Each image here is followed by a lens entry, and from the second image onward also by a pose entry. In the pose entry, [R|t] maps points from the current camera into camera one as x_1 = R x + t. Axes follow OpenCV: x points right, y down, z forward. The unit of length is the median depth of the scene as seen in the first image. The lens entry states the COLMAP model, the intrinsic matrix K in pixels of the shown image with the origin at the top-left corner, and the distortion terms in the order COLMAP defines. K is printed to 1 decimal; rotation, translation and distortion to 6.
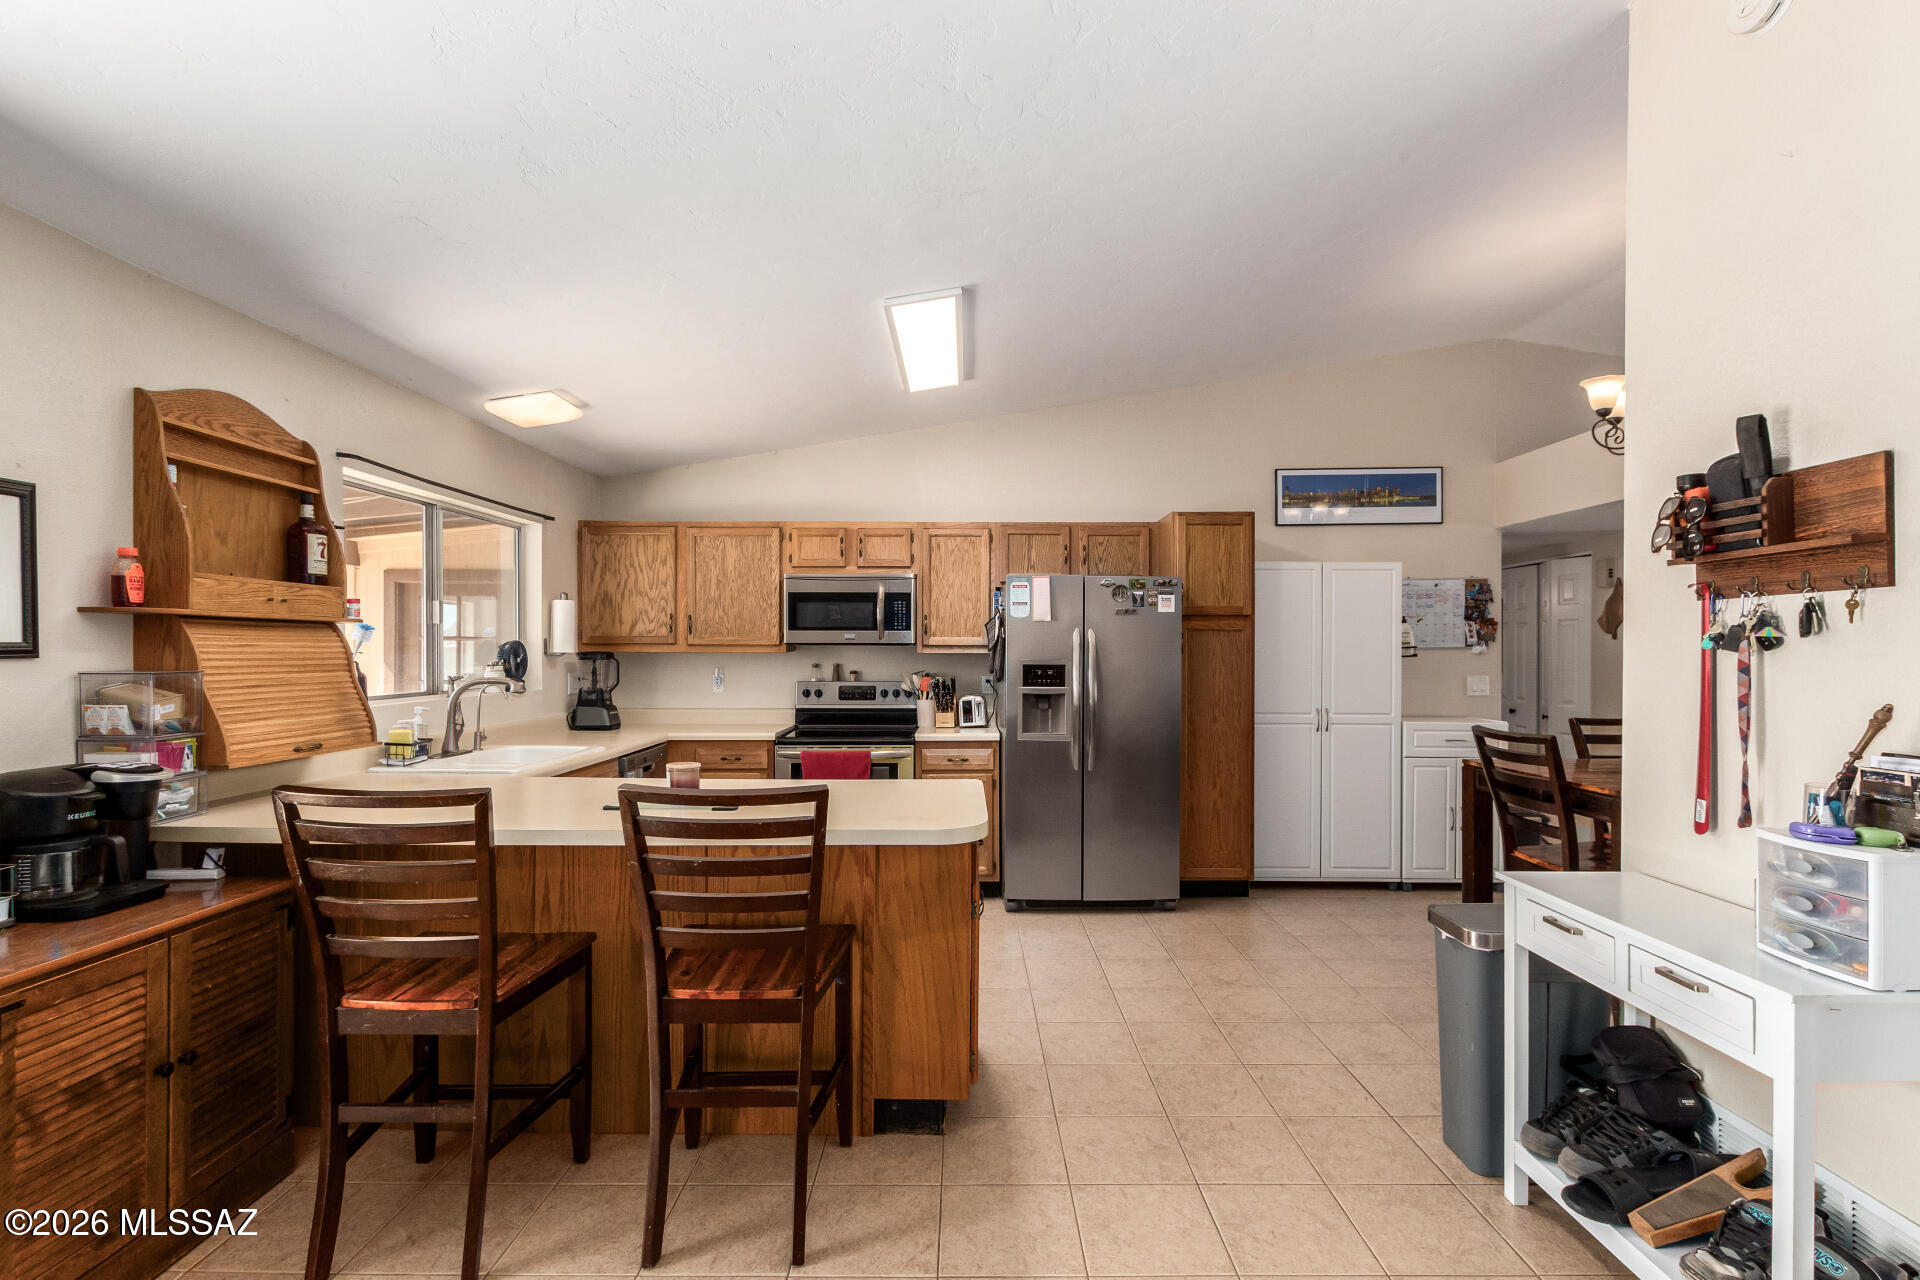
lens RADIAL K [[878.7, 0, 960.9], [0, 878.7, 652.2], [0, 0, 1]] dist [0.003048, 0.000654]
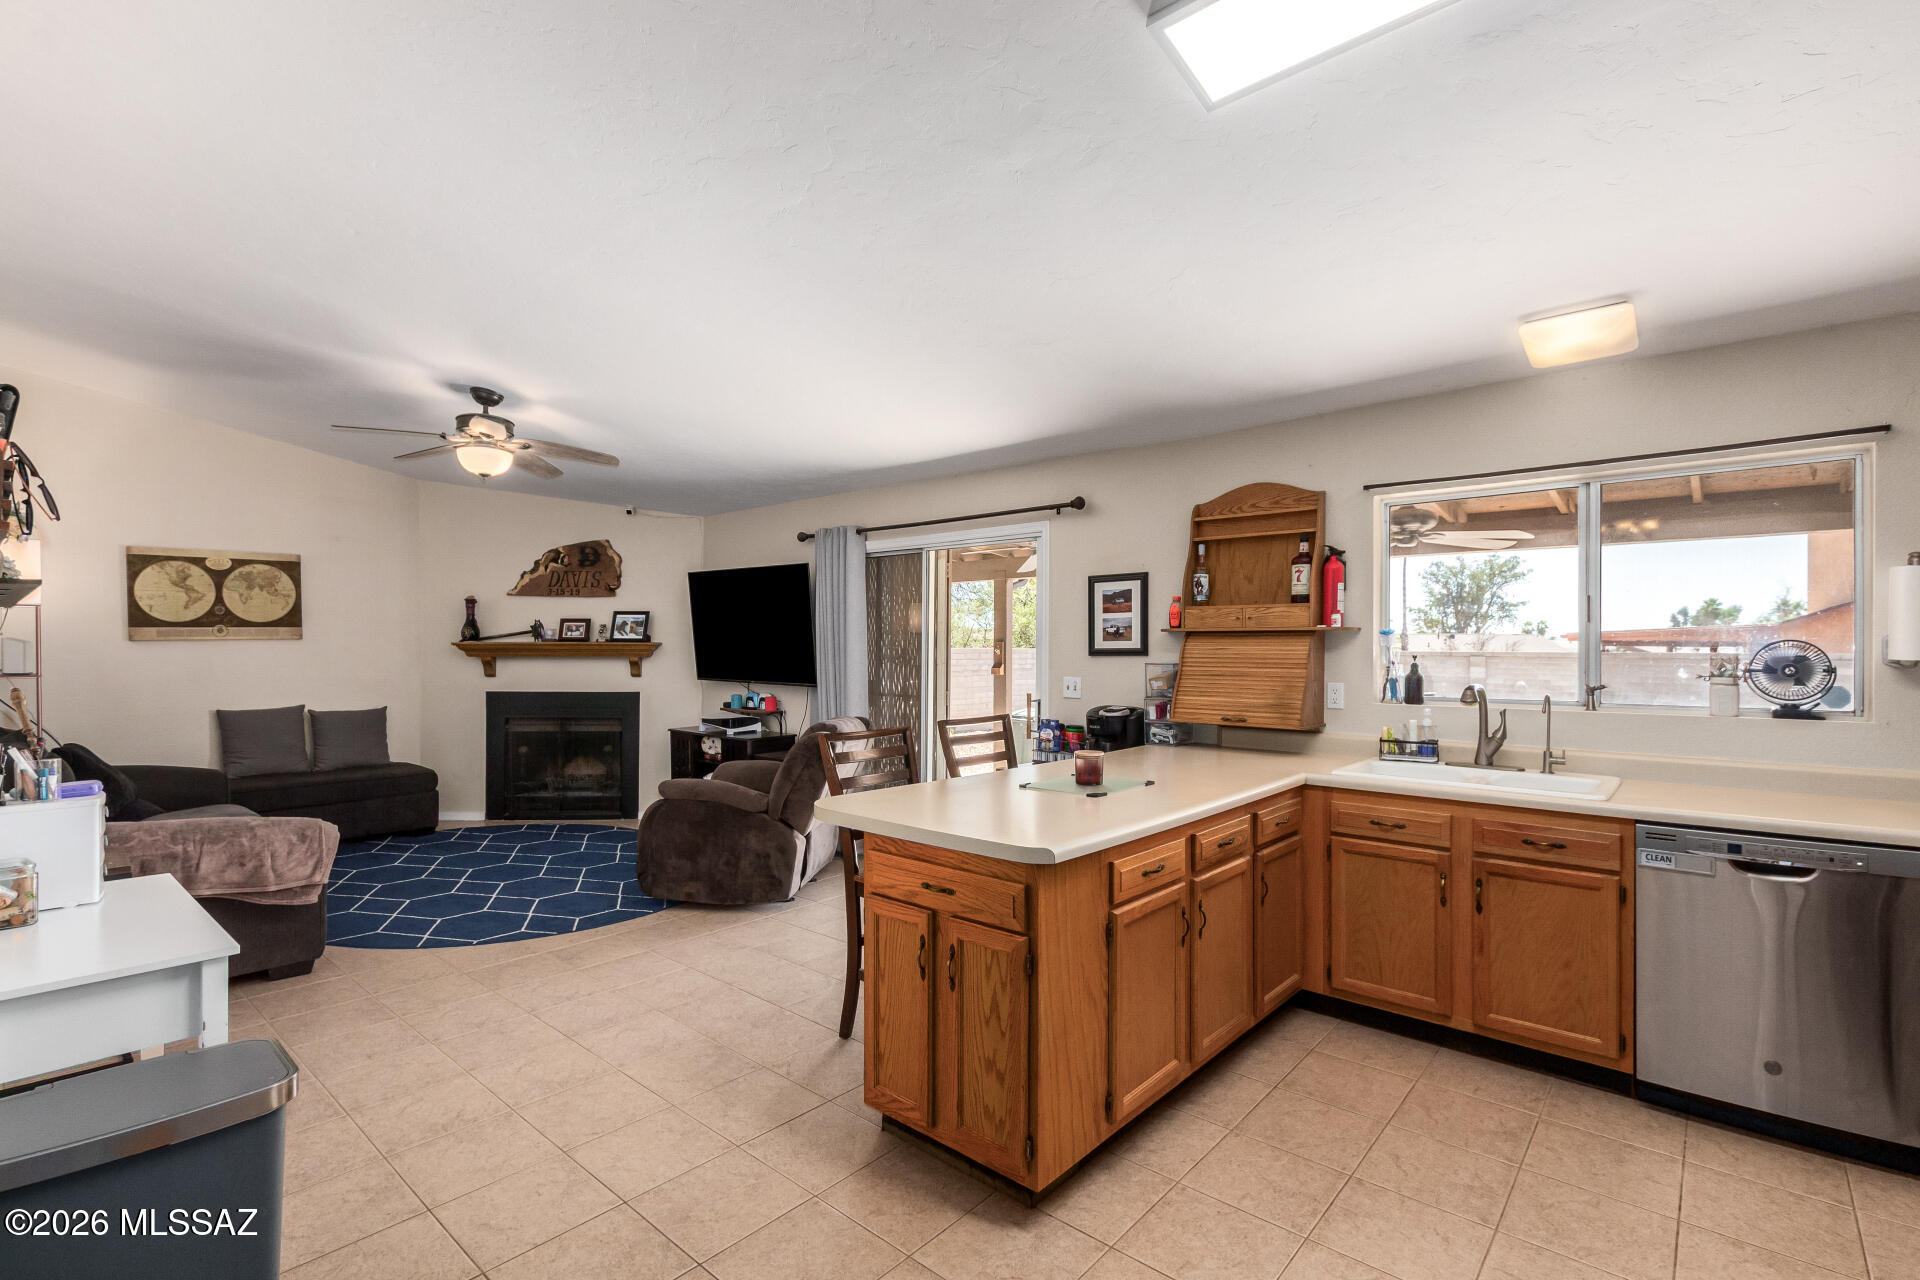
lens RADIAL K [[874.3, 0, 962.1], [0, 874.3, 657.9], [0, 0, 1]] dist [0.004478, 0.000124]
pose [[-0.652286, 0.000160, -0.757973, 0.375032], [-0.009037, 0.999927, 0.007987, -0.000153], [0.757919, 0.012060, -0.652237, 0.943013]]
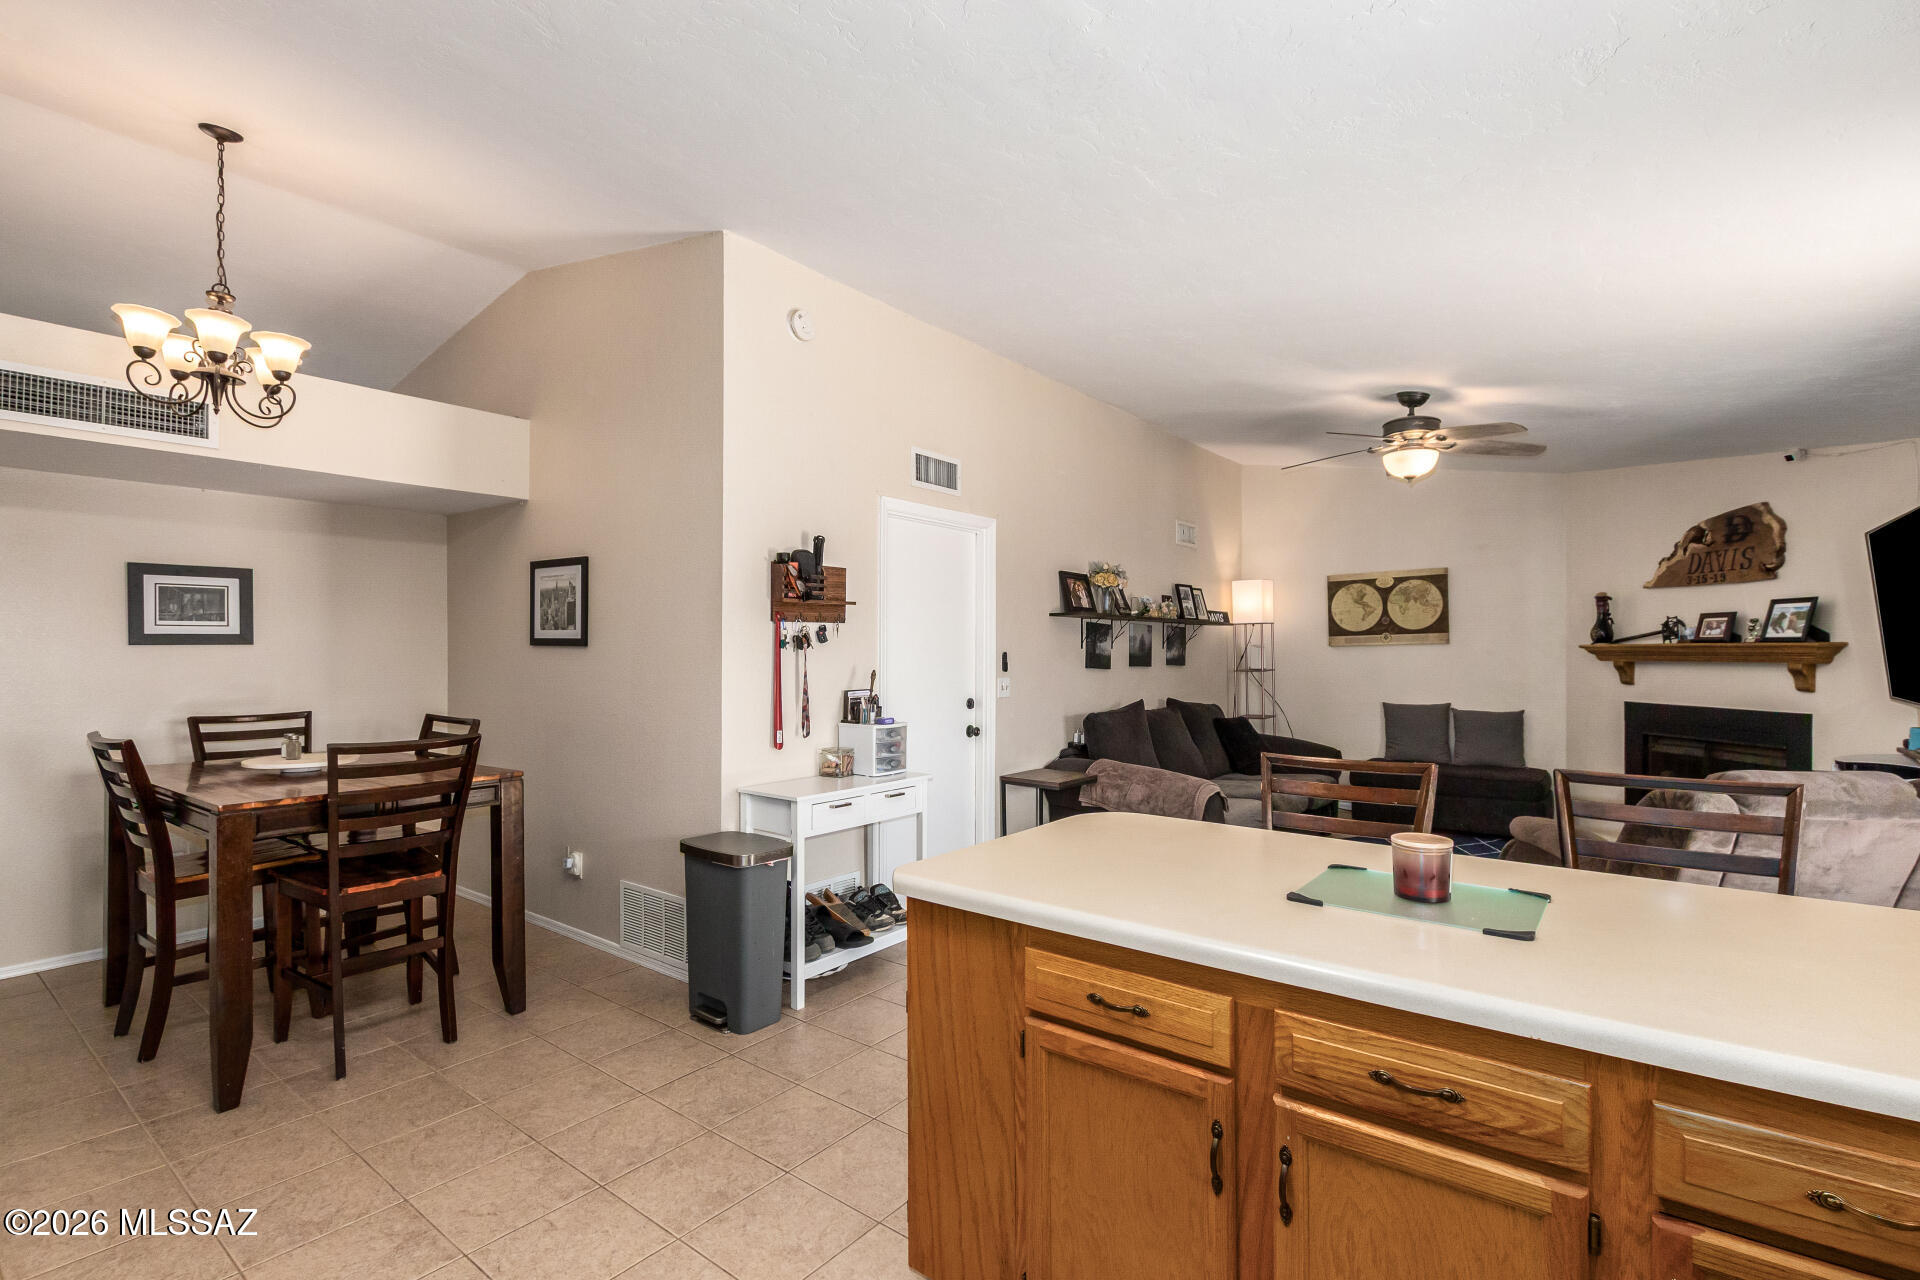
lens RADIAL K [[878.7, 0, 960.9], [0, 878.7, 652.2], [0, 0, 1]] dist [0.003048, 0.000654]
pose [[-0.790695, -0.006227, 0.612178, -0.256058], [-0.001872, 0.999968, 0.007754, -0.004531], [-0.612207, 0.004985, -0.790682, 0.983824]]
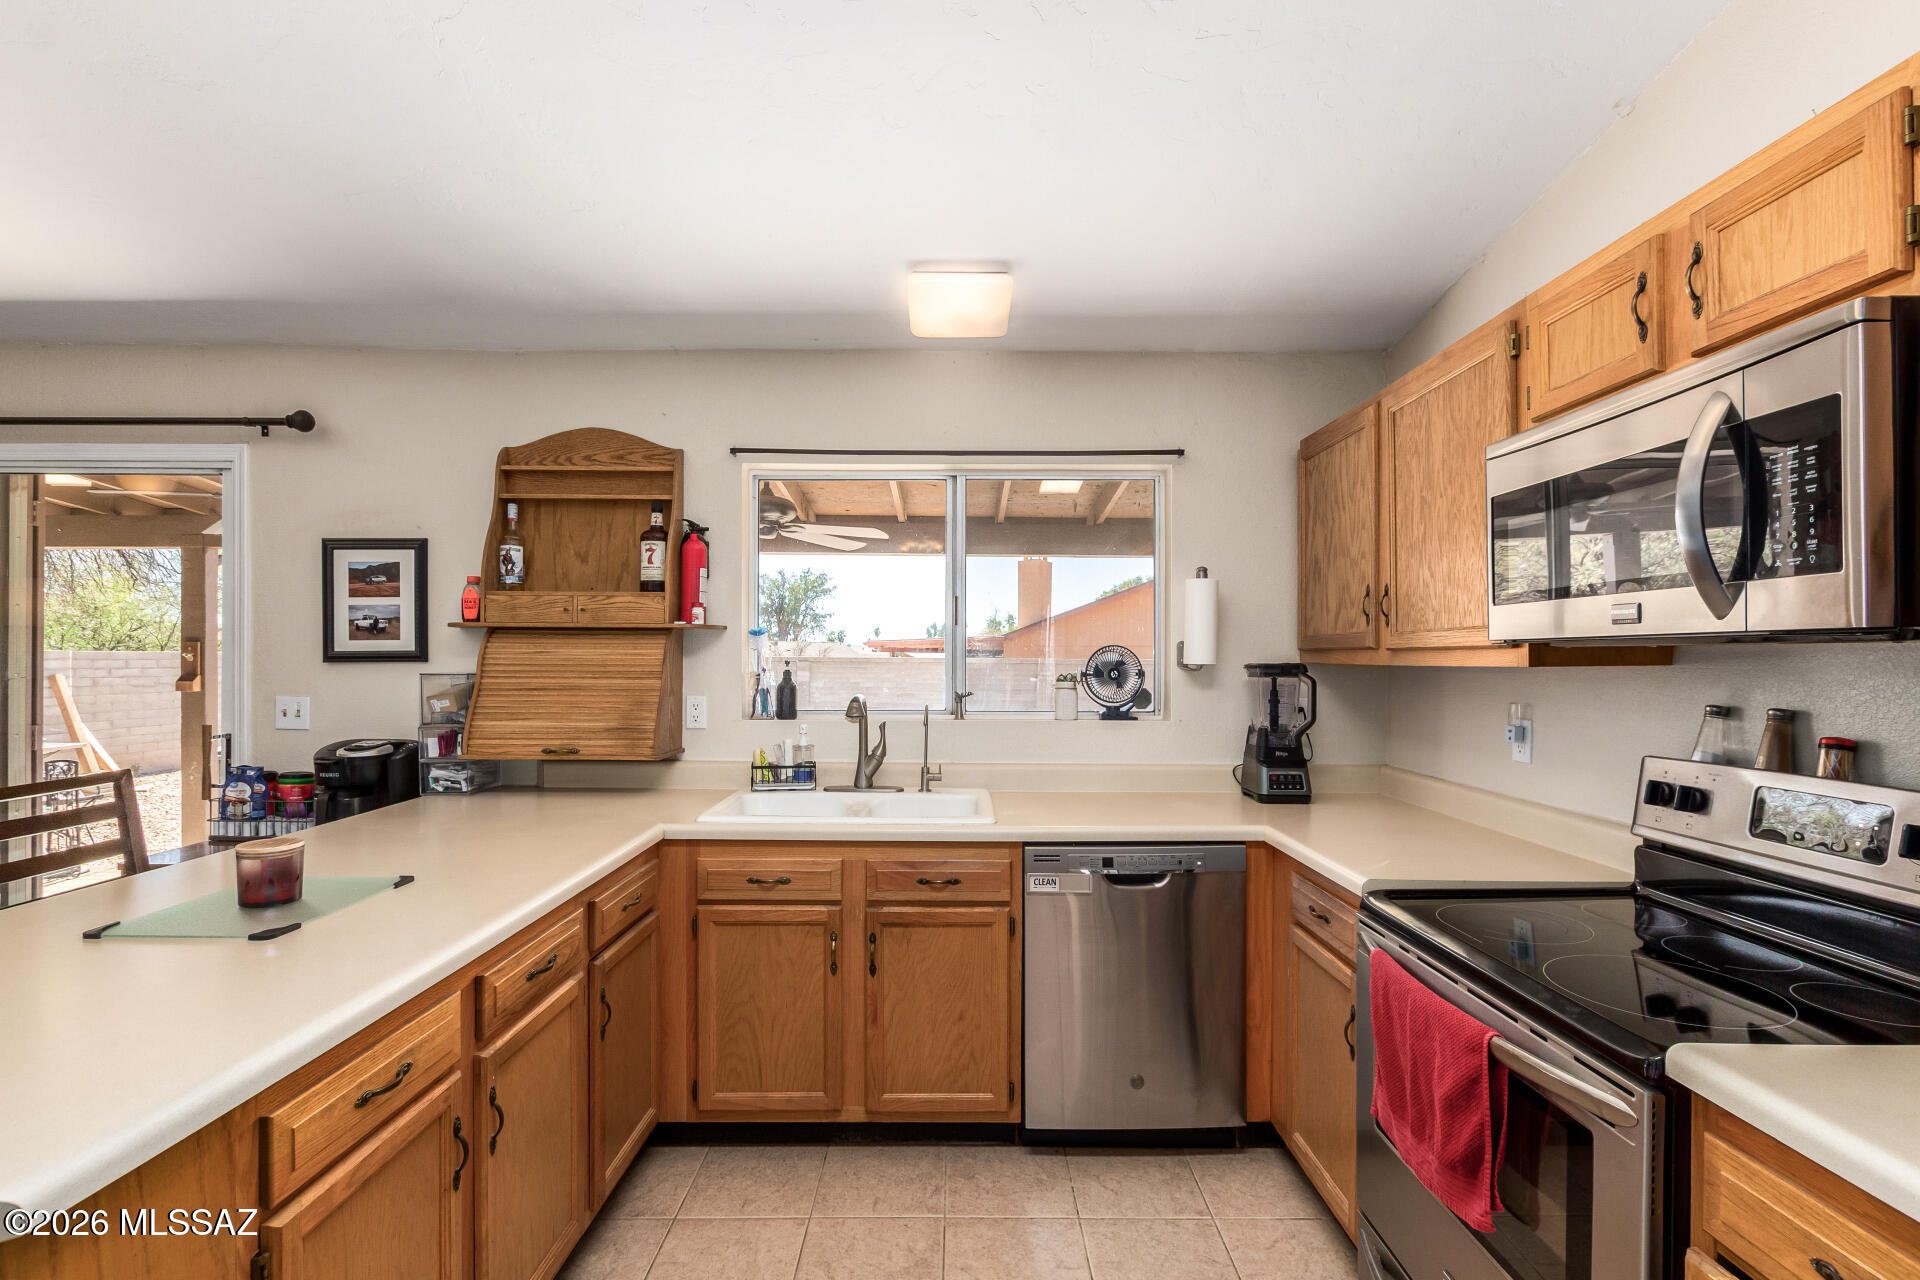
lens RADIAL K [[874.3, 0, 962.1], [0, 874.3, 657.9], [0, 0, 1]] dist [0.004478, 0.000124]
pose [[0.013035, -0.004282, -0.999906, 0.168242], [-0.007635, 0.999961, -0.004381, -0.000022], [0.999886, 0.007692, 0.013002, 0.859188]]
